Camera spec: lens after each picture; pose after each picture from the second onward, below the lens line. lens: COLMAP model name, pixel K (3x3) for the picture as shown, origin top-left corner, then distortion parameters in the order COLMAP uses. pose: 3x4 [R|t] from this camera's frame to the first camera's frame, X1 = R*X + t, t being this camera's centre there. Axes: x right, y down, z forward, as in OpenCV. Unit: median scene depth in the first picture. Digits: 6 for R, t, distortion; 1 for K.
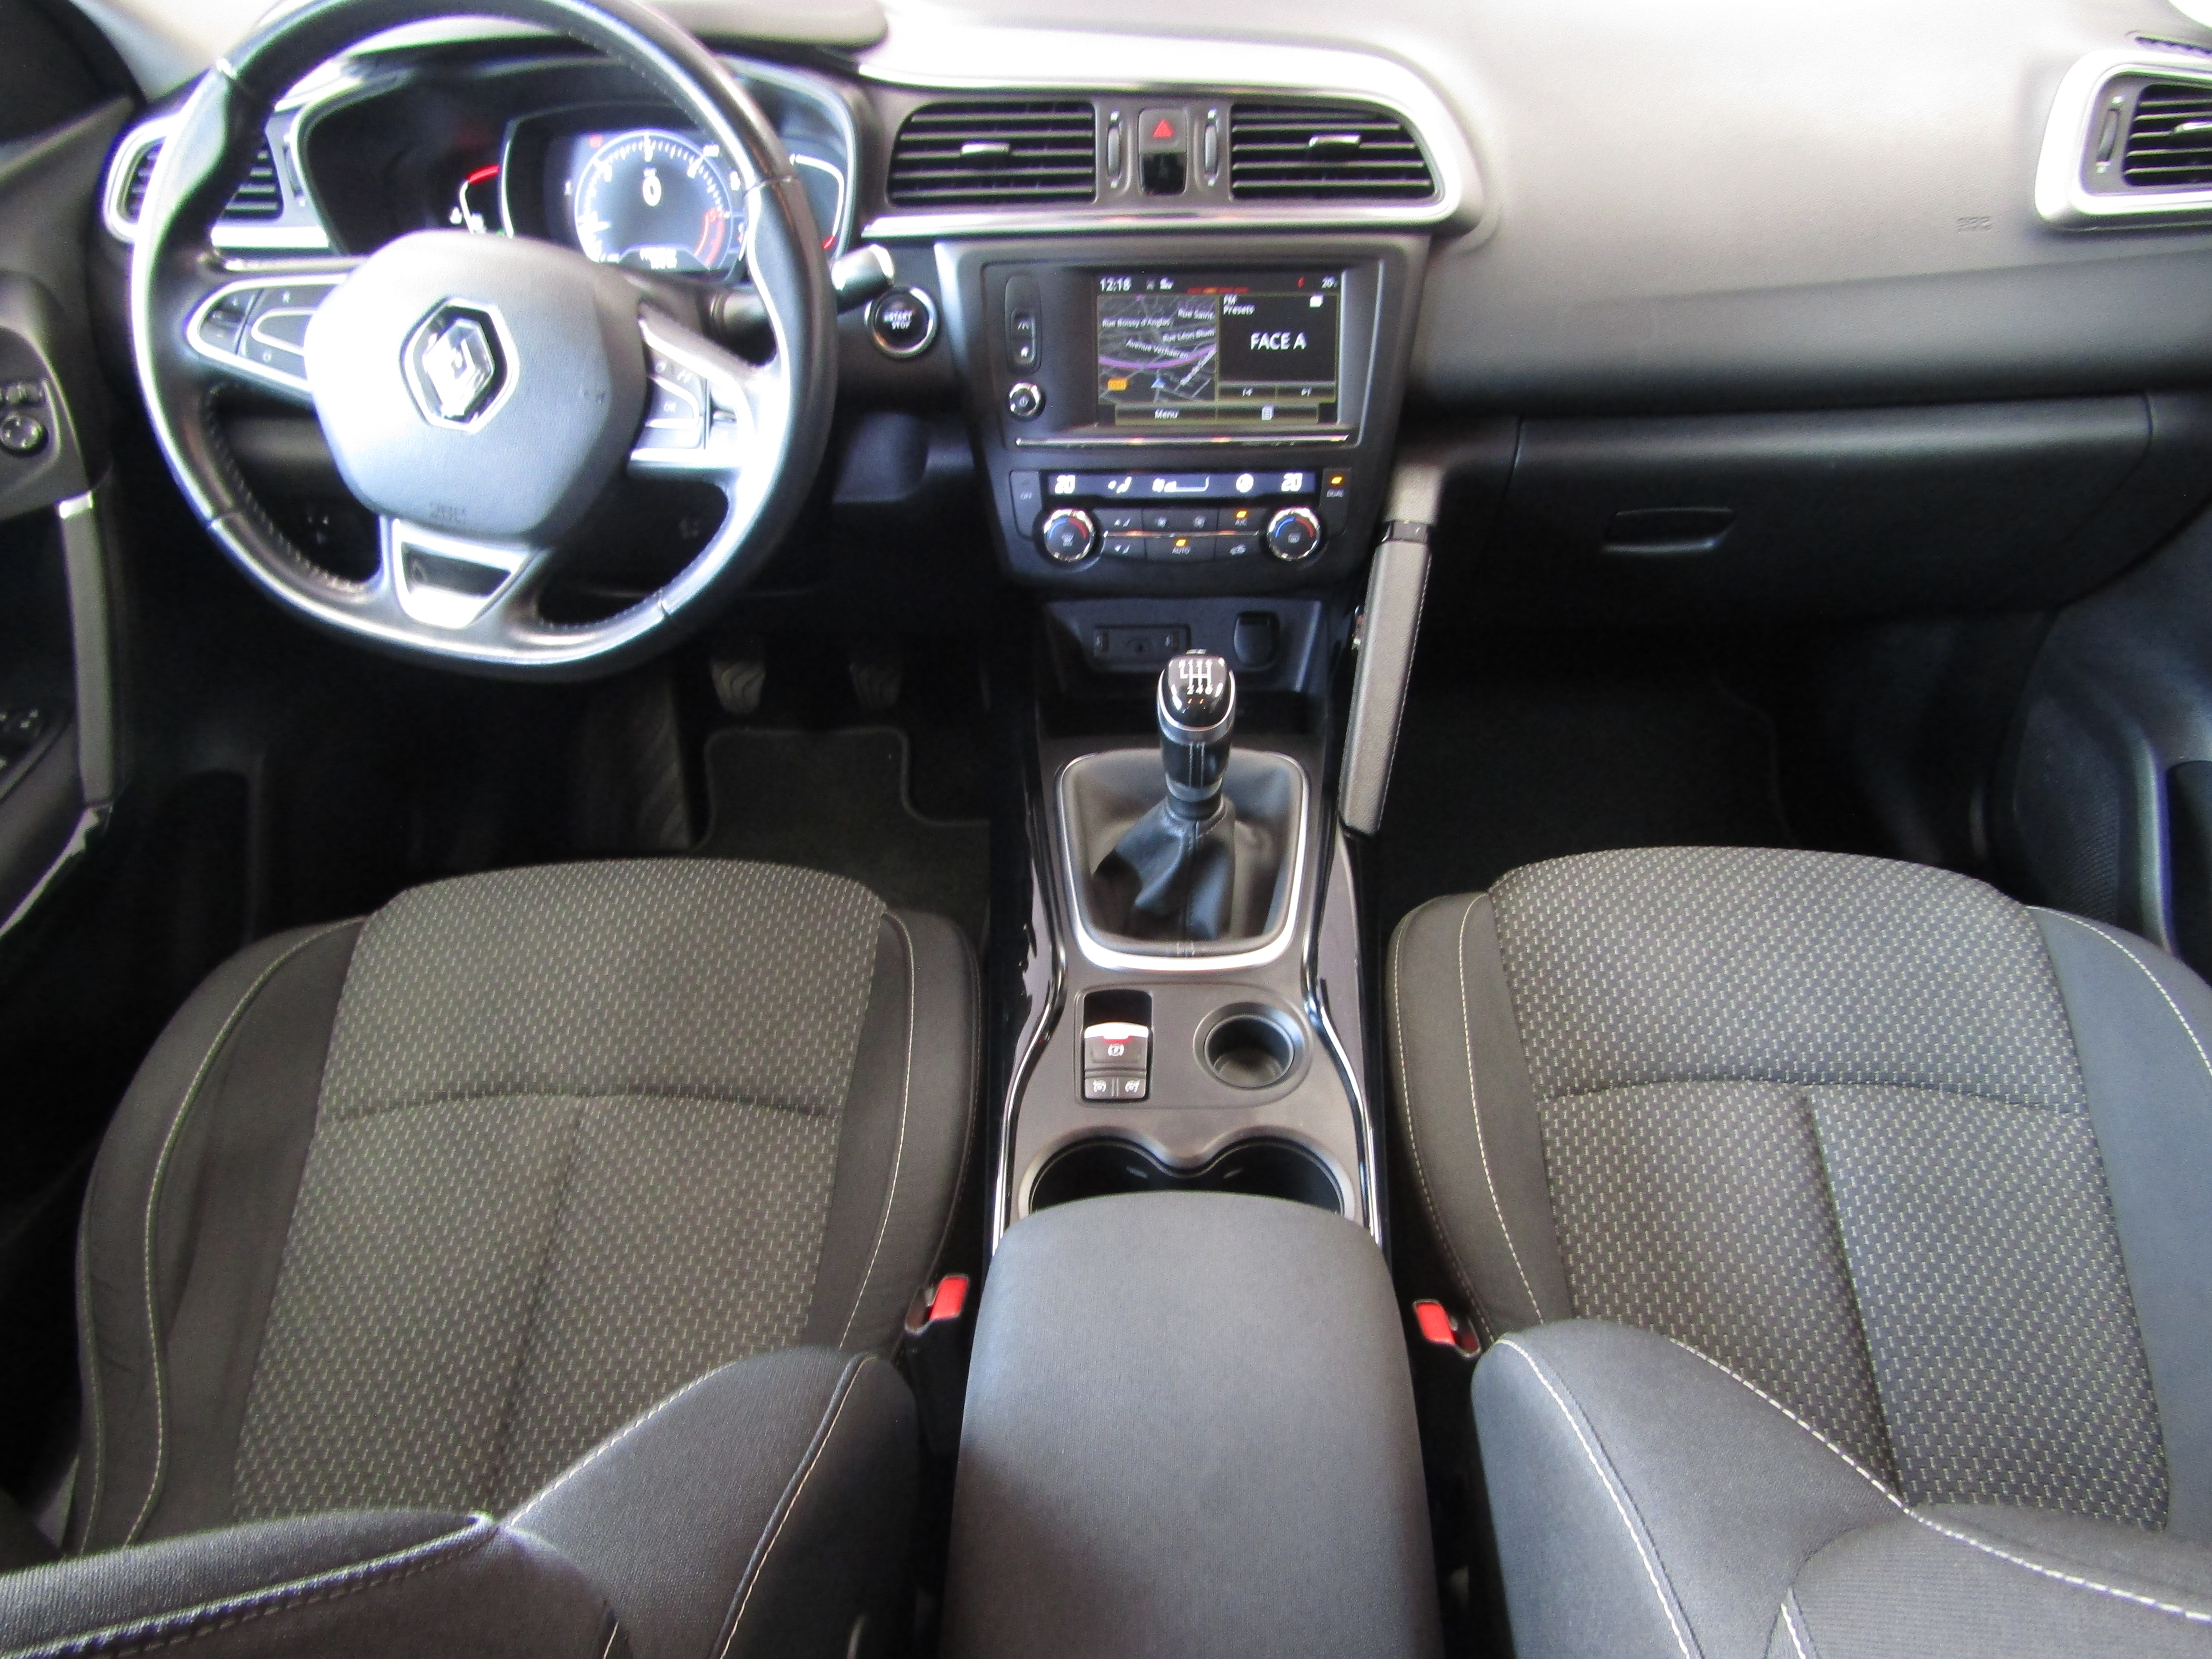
lens RADIAL K [[1550.3, 0, 1137.4], [0, 1550.3, 850.8], [0, 0, 1]] dist [-0.029562, -0.000074]
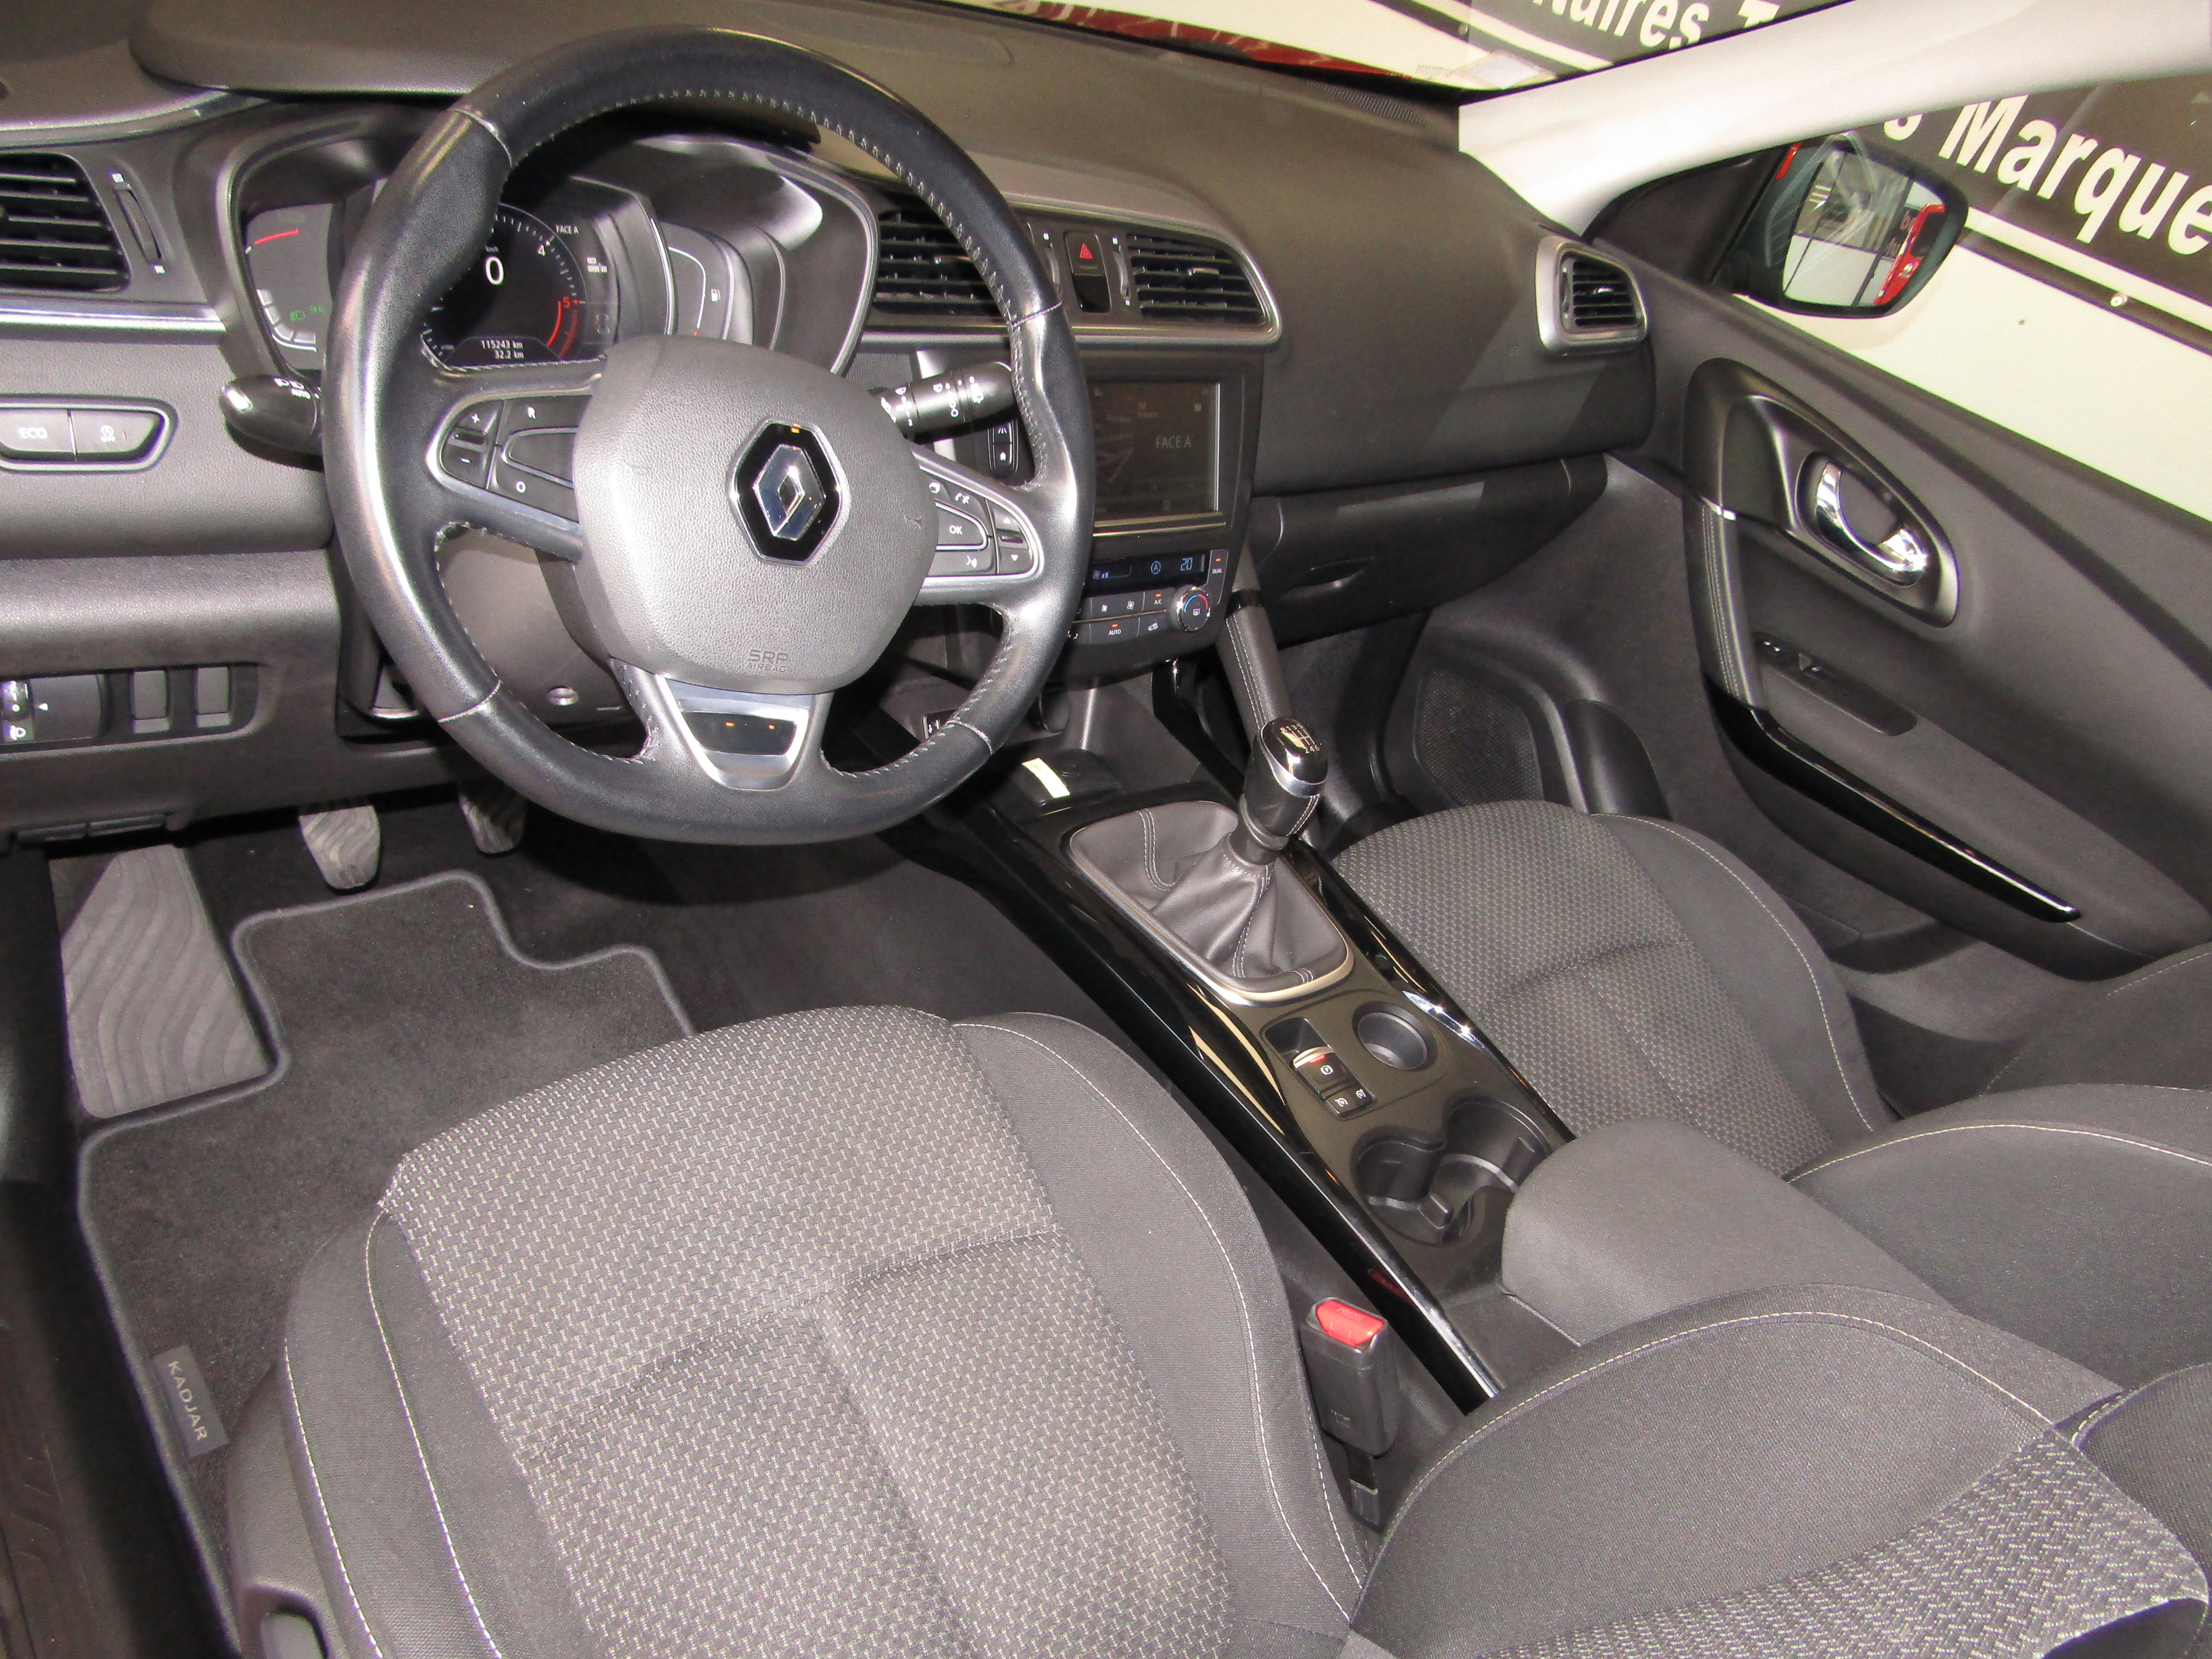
lens RADIAL K [[1550.3, 0, 1137.4], [0, 1550.3, 850.8], [0, 0, 1]] dist [-0.029562, -0.000074]
pose [[0.738895, -0.184689, 0.648016, -0.728665], [0.202281, 0.978144, 0.048129, -0.097976], [-0.642742, 0.095519, 0.760105, 0.185740]]
